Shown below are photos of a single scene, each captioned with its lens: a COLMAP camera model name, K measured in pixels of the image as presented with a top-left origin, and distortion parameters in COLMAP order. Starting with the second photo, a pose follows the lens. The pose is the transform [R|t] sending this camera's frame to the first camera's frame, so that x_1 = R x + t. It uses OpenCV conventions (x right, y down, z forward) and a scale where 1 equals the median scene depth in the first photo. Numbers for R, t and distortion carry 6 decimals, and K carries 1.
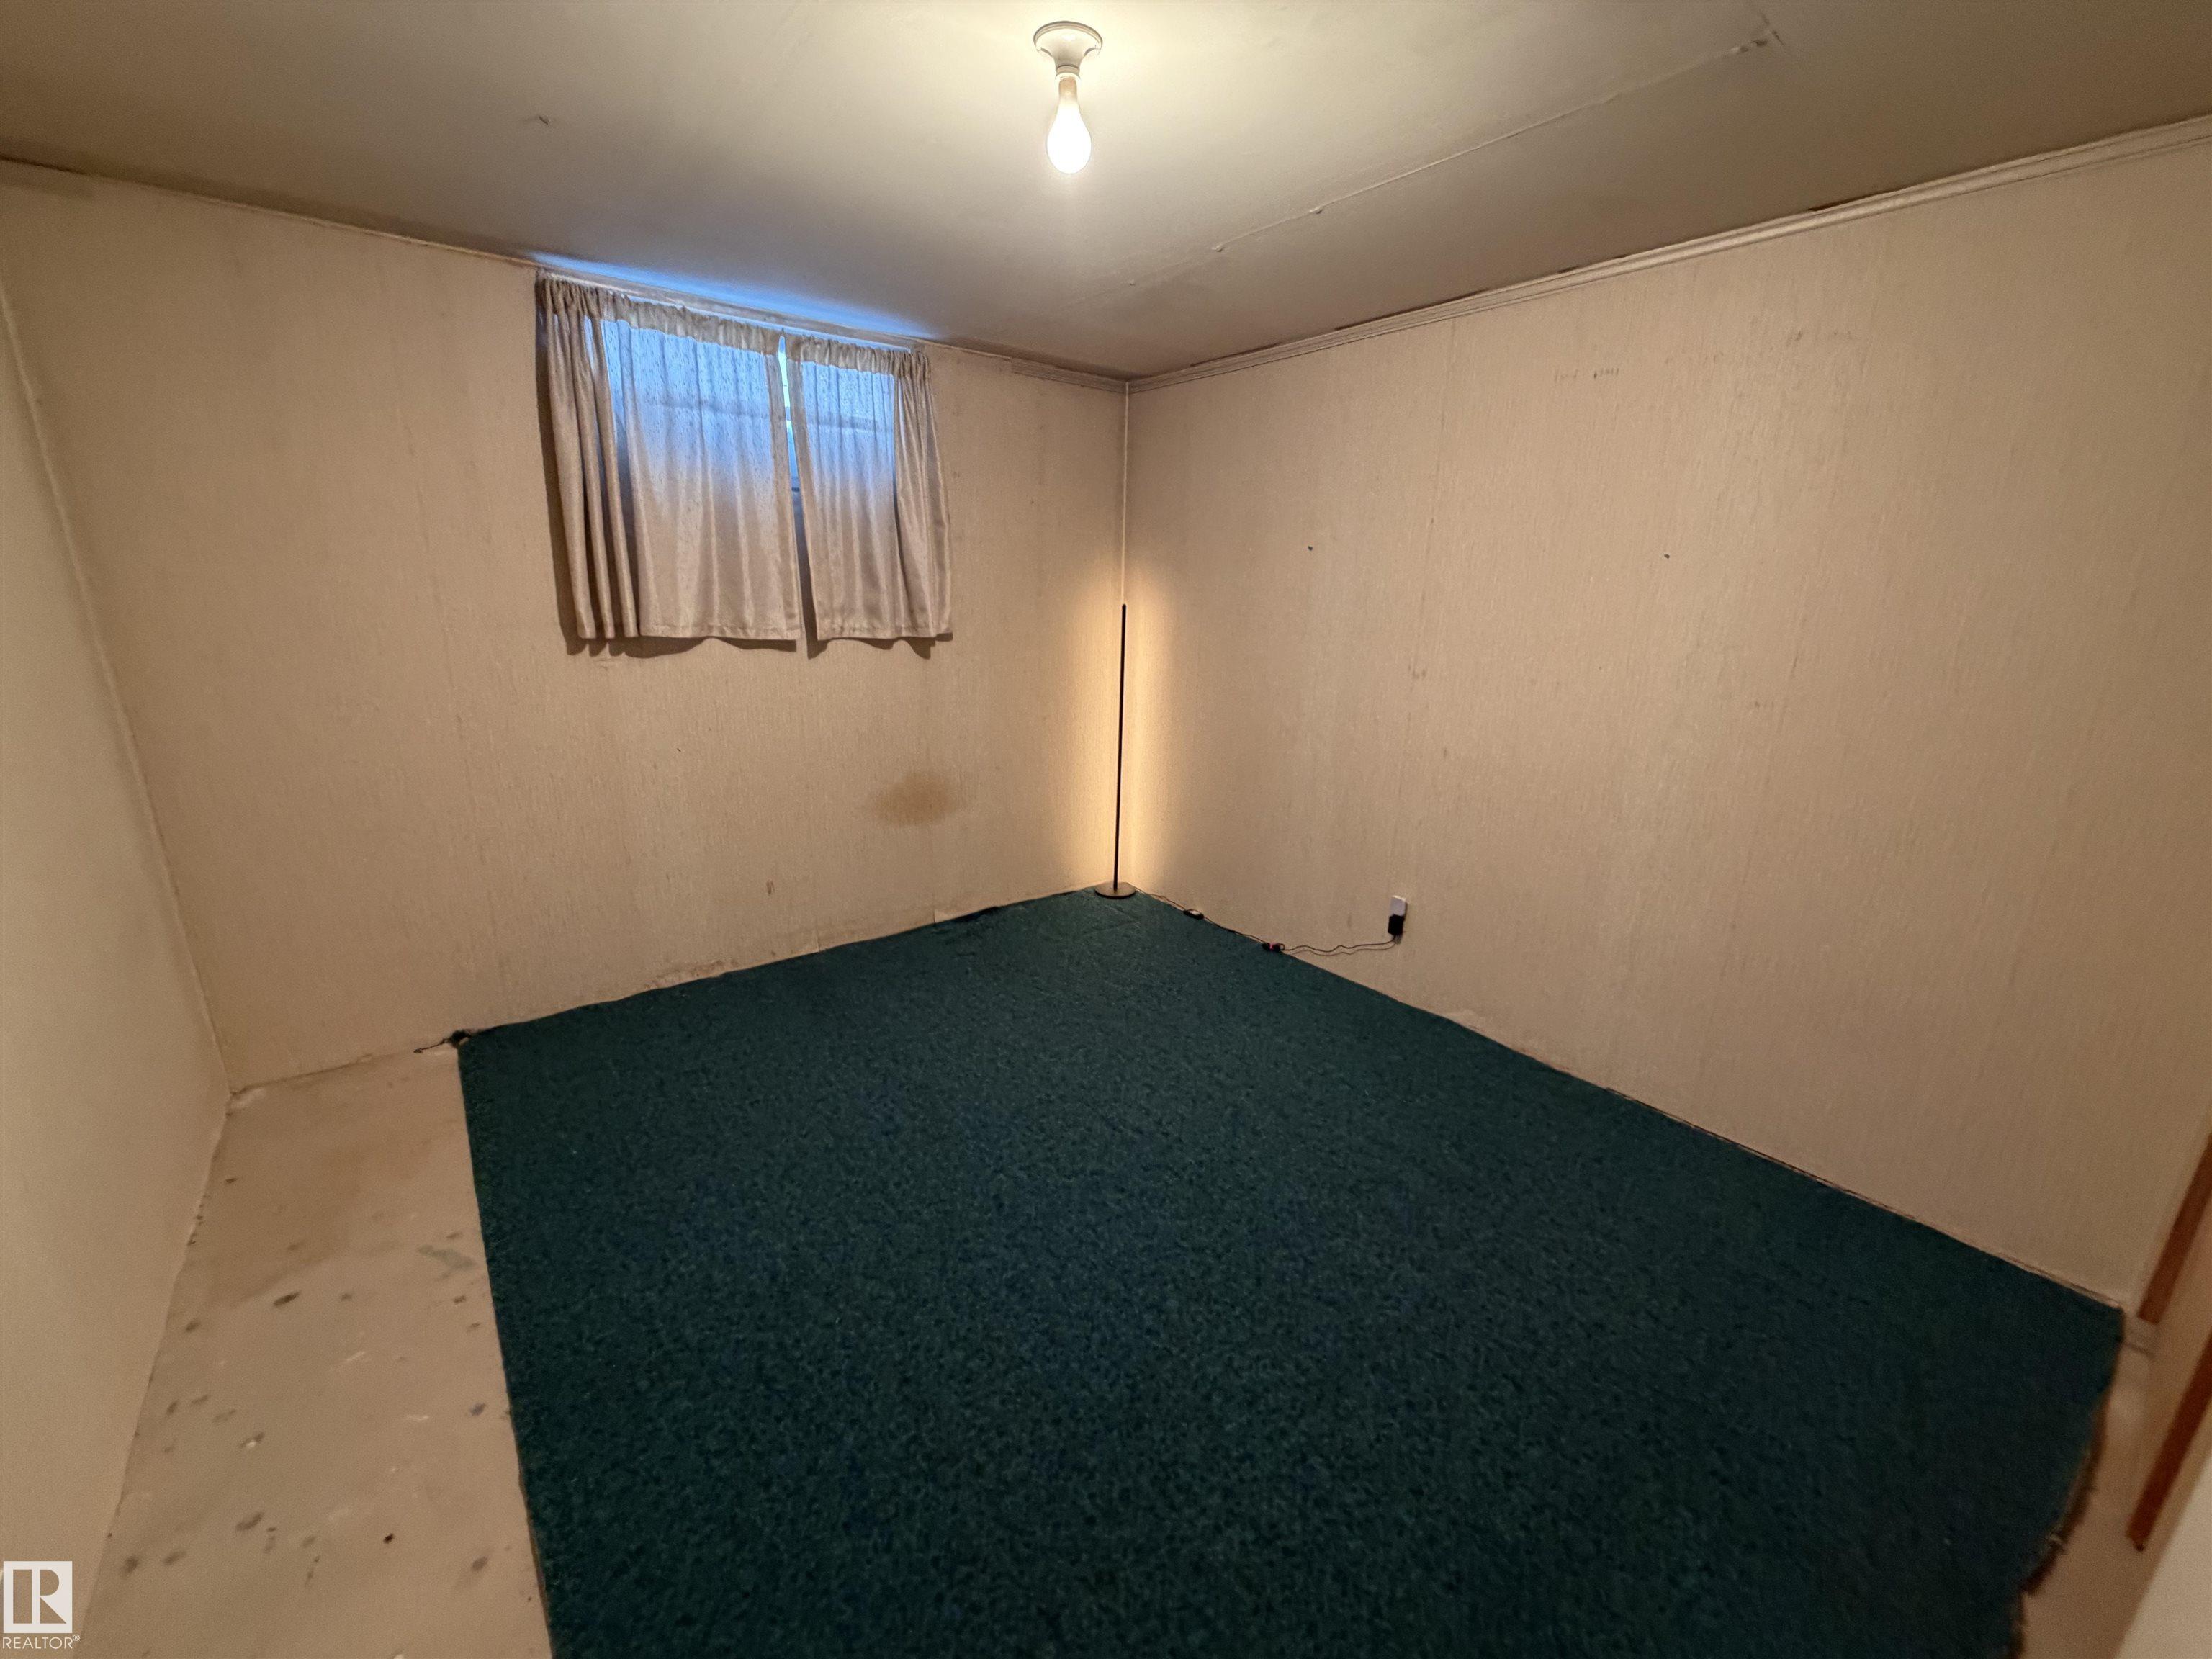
lens RADIAL K [[879.5, 0, 1098.3], [0, 879.5, 833.3], [0, 0, 1]] dist [0.000387, -0.000297]
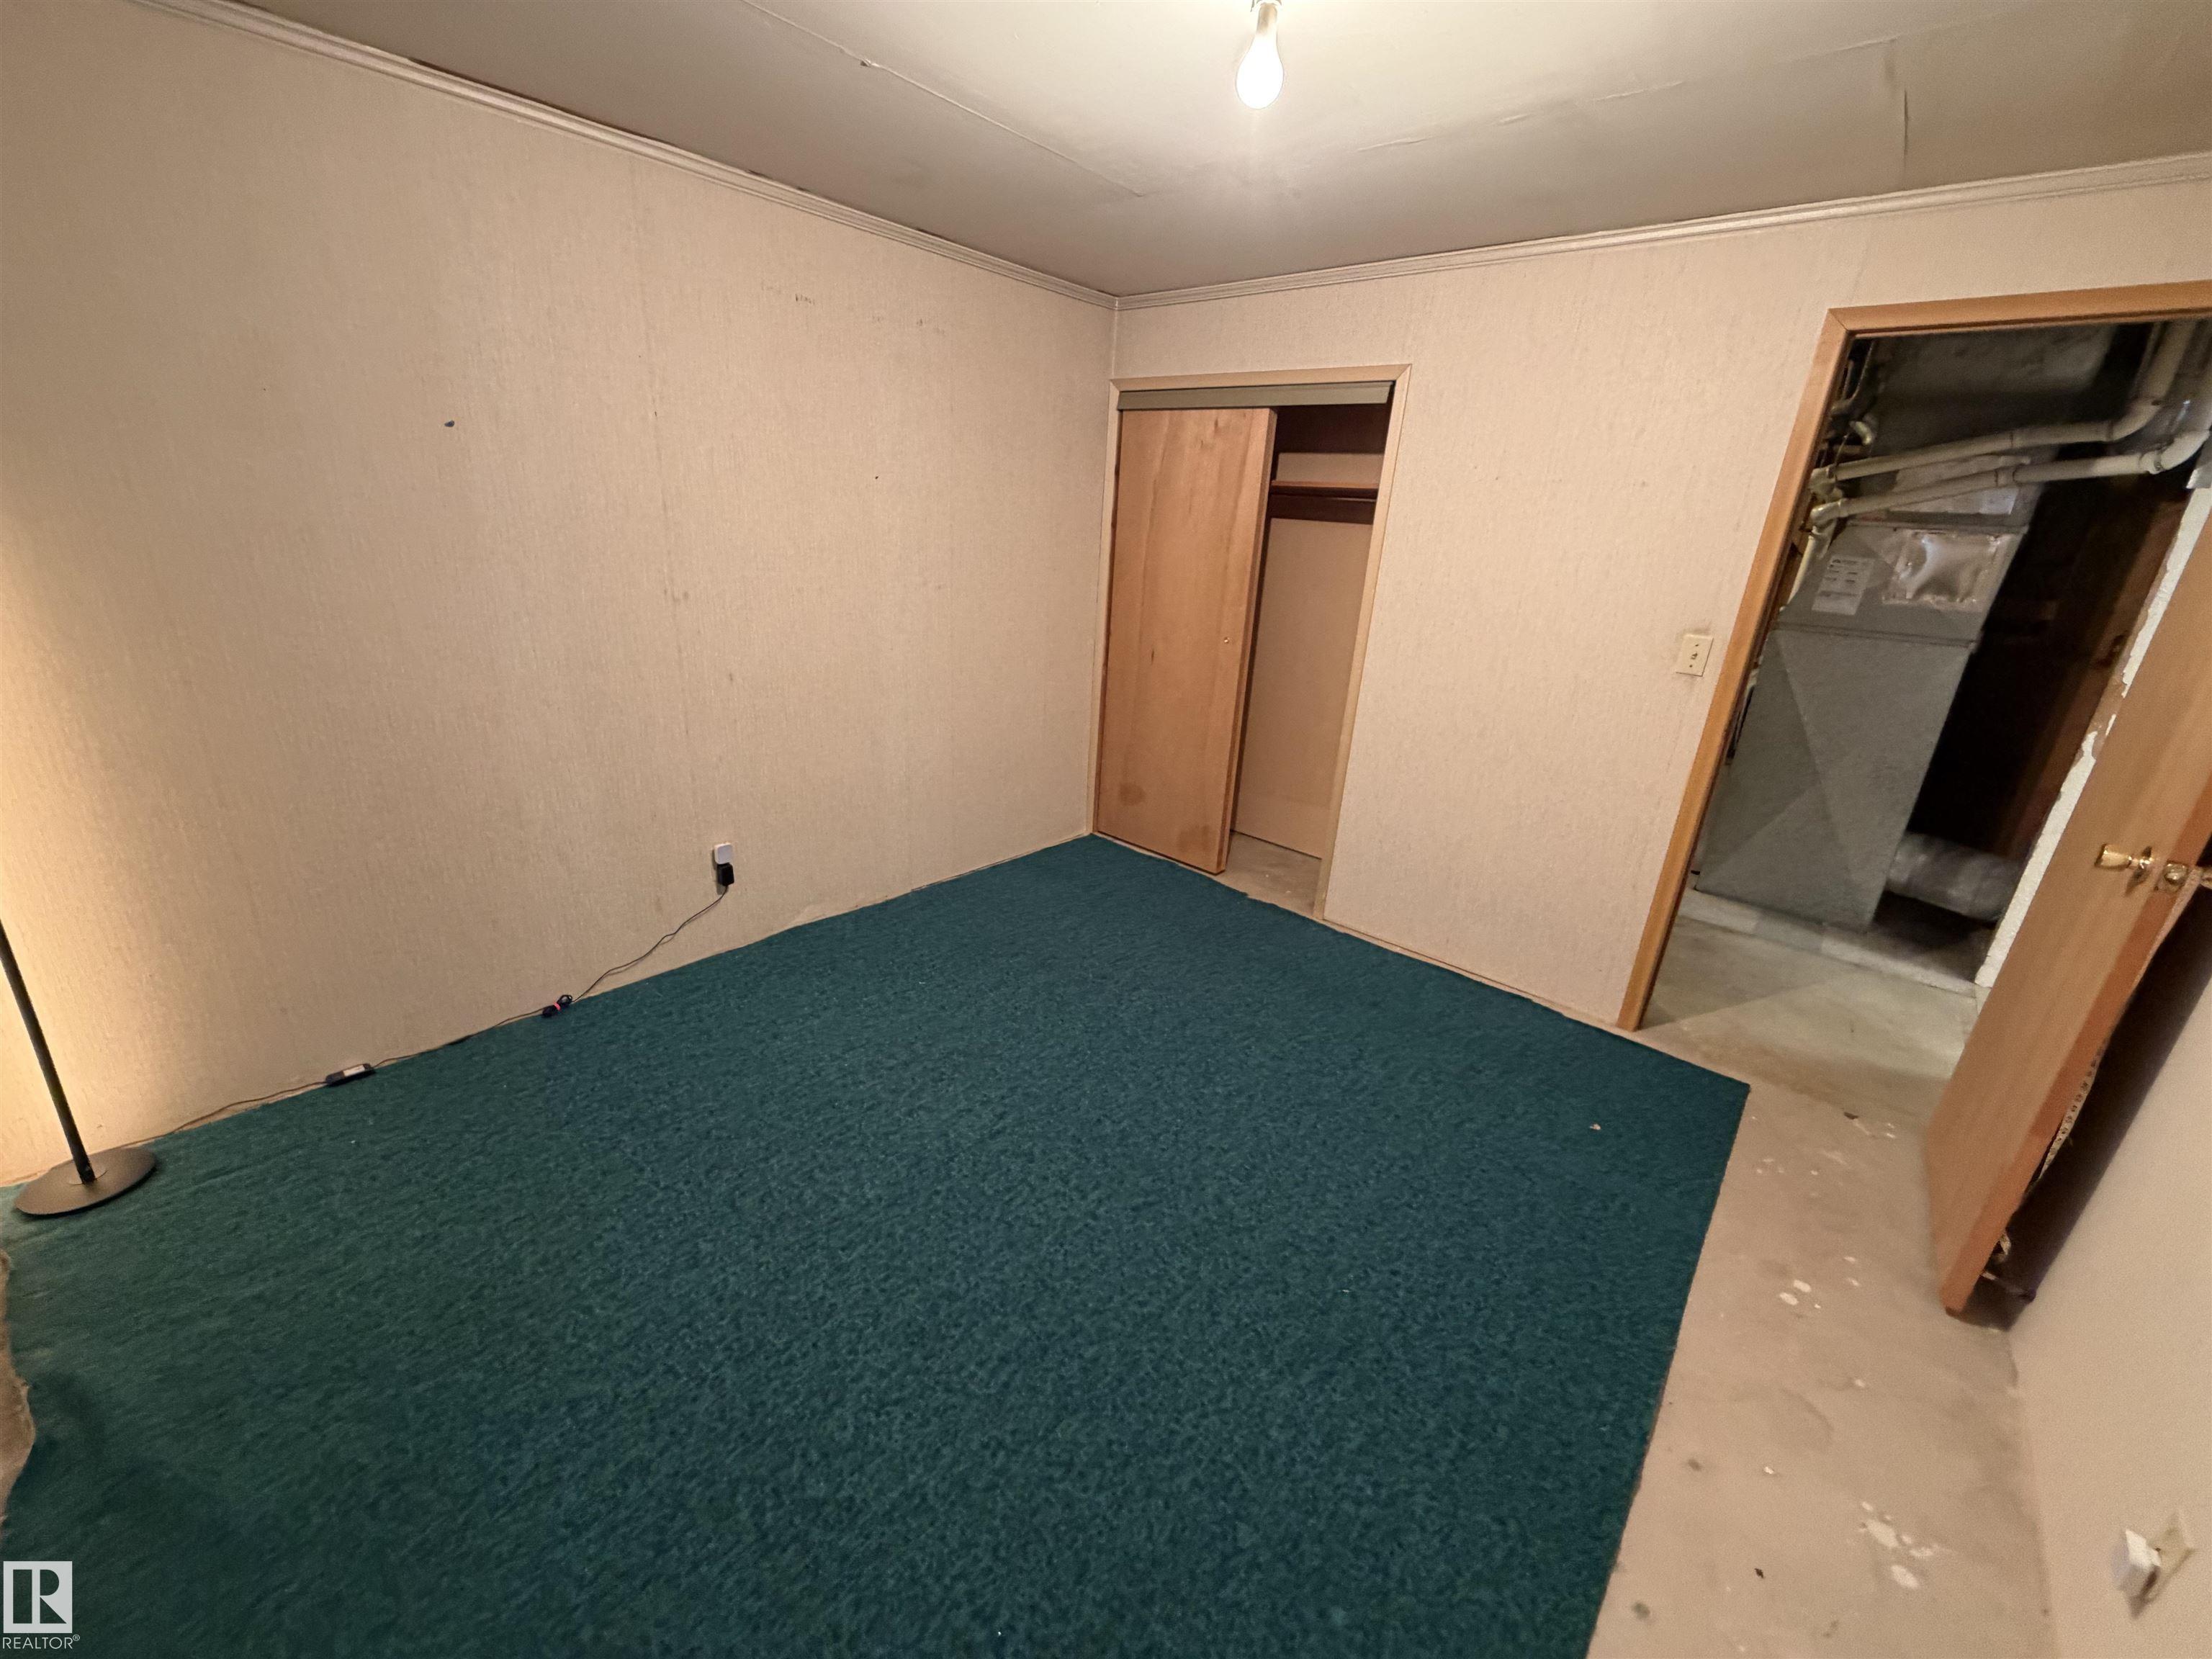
lens RADIAL K [[879.5, 0, 1098.3], [0, 879.5, 833.3], [0, 0, 1]] dist [0.000387, -0.000297]
pose [[-0.177139, -0.366757, 0.913297, -0.739160], [0.207134, 0.893295, 0.398899, -0.292938], [-0.962142, 0.259835, -0.082270, 0.918240]]
